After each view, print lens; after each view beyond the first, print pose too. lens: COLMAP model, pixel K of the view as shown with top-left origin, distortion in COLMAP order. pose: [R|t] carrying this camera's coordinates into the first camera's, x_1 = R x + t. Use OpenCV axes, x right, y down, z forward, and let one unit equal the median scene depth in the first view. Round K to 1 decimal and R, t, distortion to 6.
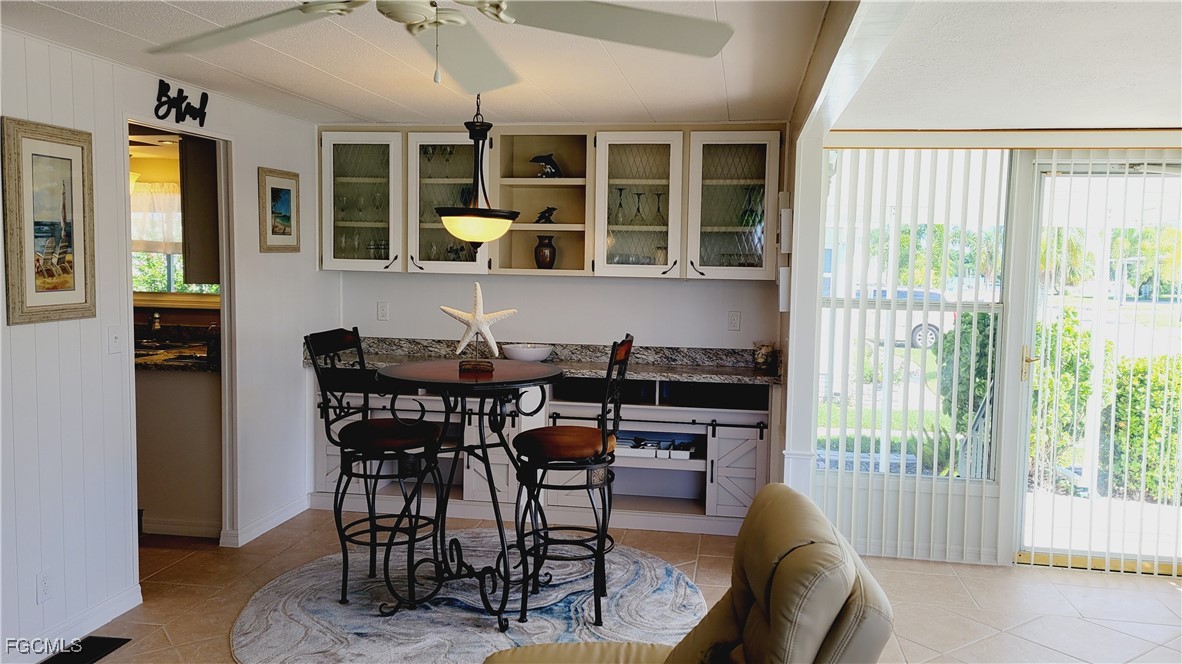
lens RADIAL K [[882.9, 0, 590.1], [0, 882.9, 317.6], [0, 0, 1]] dist [0.053577, -0.032046]
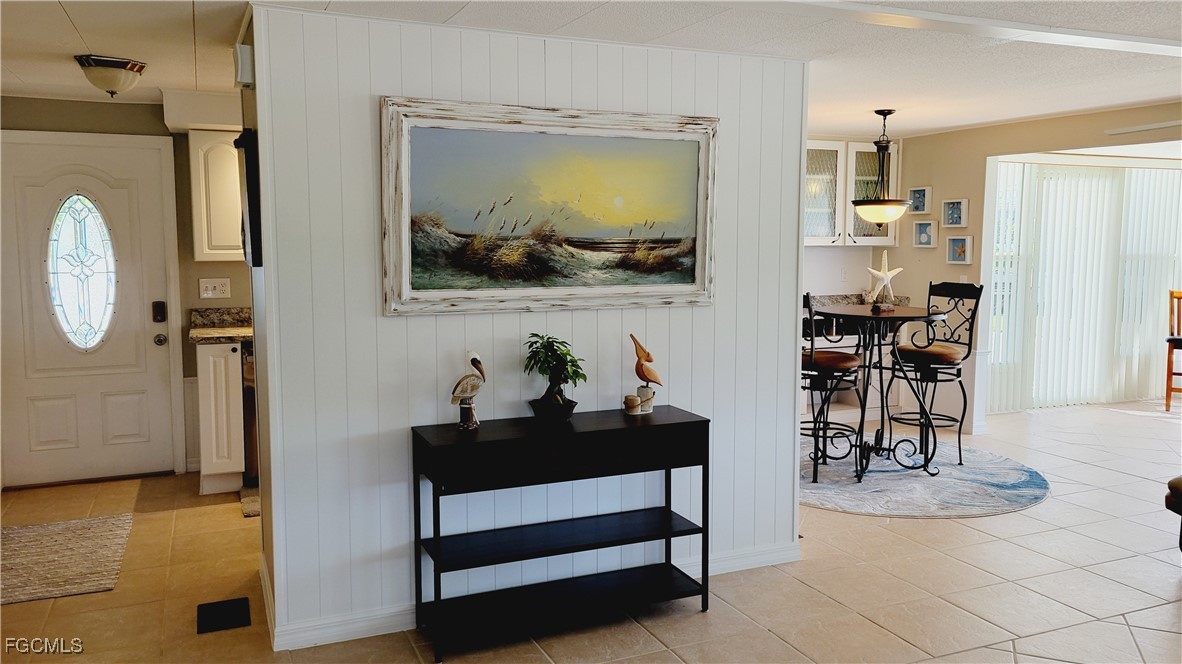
lens RADIAL K [[882.9, 0, 590.1], [0, 882.9, 317.6], [0, 0, 1]] dist [0.053577, -0.032046]
pose [[0.835634, -0.063946, 0.545552, -1.316604], [0.041243, 0.997701, 0.053771, -0.028118], [-0.547737, -0.022433, 0.836350, 0.032085]]
